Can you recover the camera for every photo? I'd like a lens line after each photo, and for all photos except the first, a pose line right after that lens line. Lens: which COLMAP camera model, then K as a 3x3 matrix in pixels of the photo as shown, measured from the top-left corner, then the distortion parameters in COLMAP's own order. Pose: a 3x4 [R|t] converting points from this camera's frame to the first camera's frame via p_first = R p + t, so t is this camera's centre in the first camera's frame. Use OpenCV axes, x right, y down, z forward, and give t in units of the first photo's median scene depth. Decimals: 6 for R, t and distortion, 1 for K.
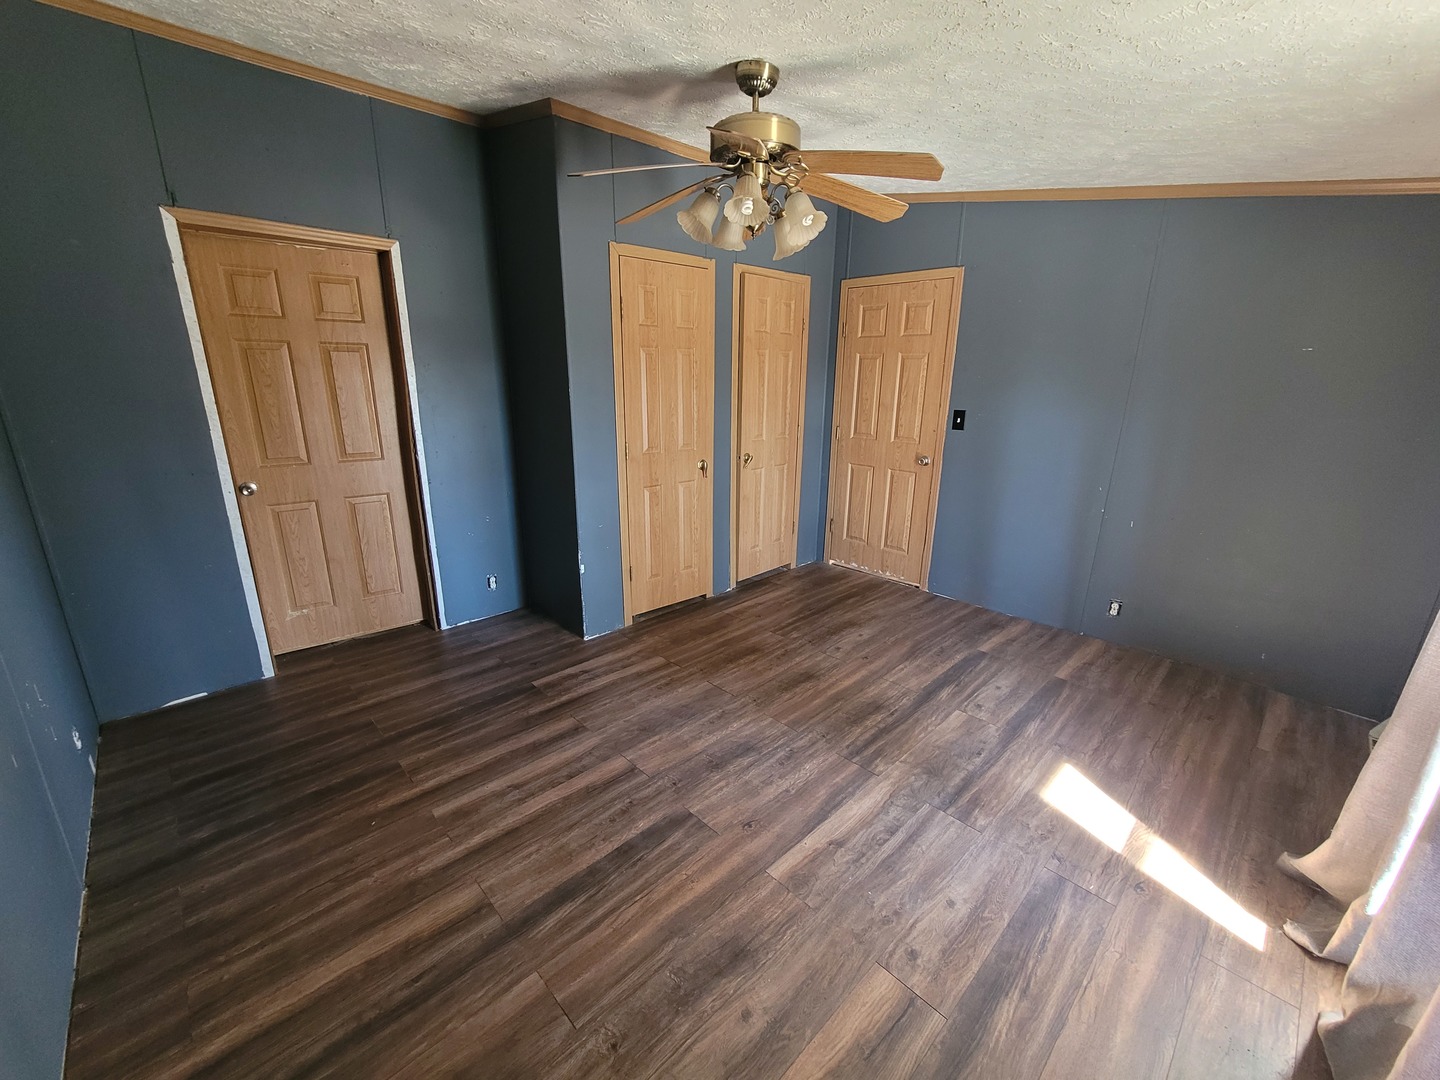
lens RADIAL K [[587.8, 0, 717.4], [0, 587.8, 540.6], [0, 0, 1]] dist [-0.000060, 0.000796]
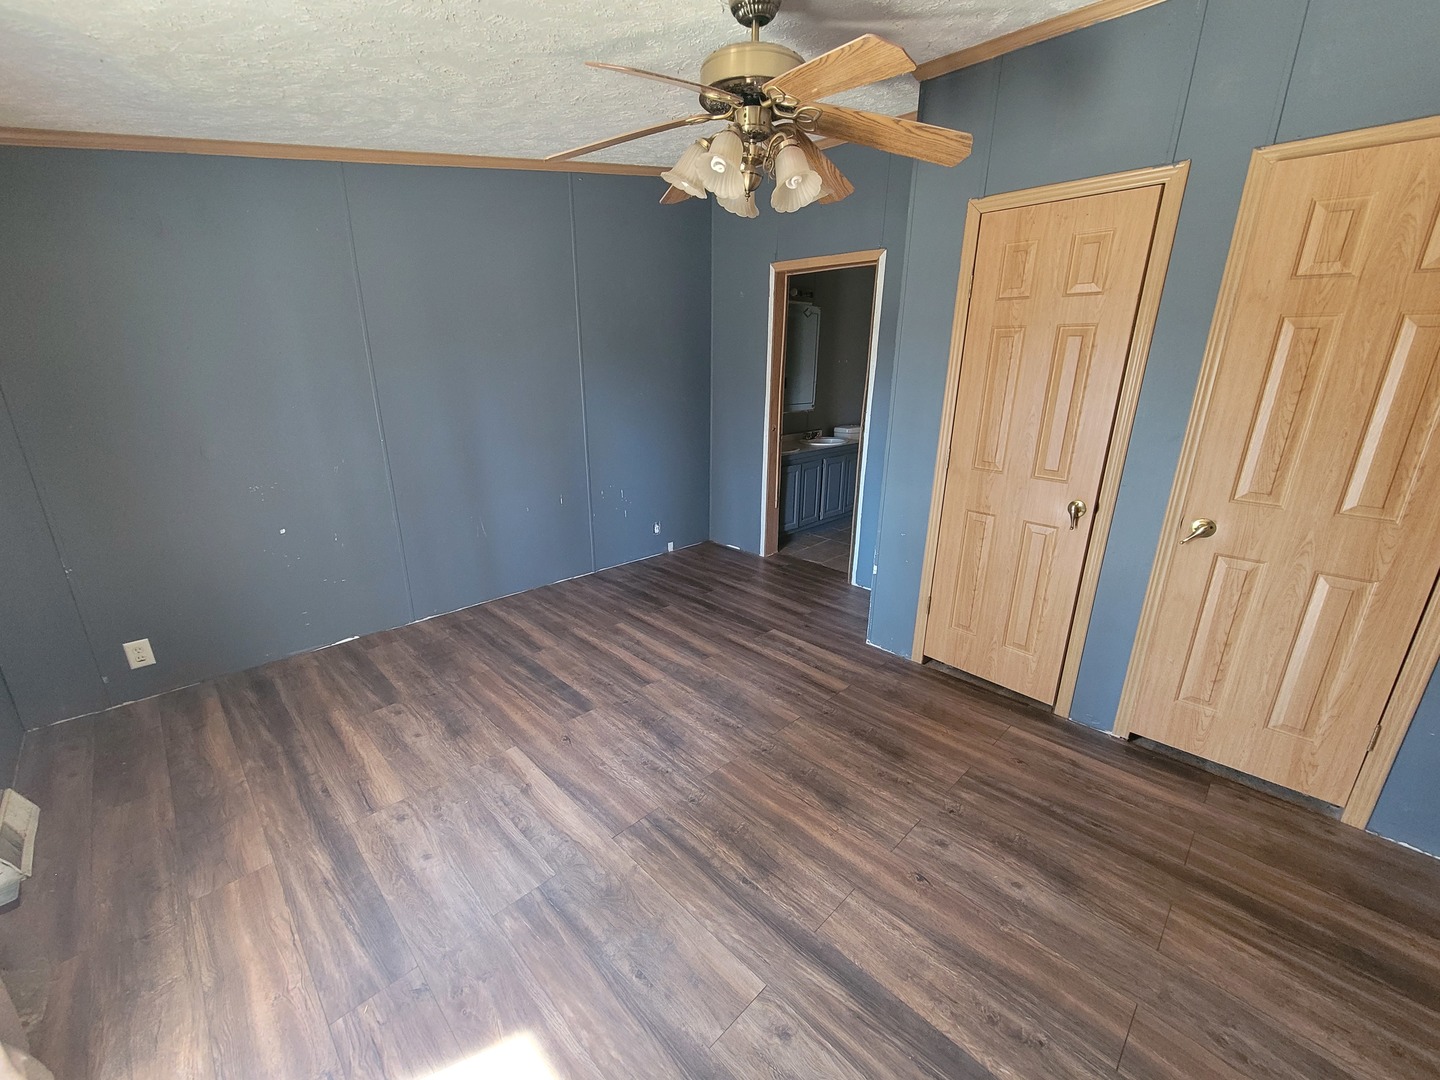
lens RADIAL K [[587.8, 0, 717.6], [0, 587.8, 539.4], [0, 0, 1]] dist [-0.000060, 0.000796]
pose [[0.019359, 0.284163, -0.958581, 0.943750], [-0.287865, 0.919745, 0.266837, -0.251876], [0.957475, 0.270776, 0.099605, 0.932992]]
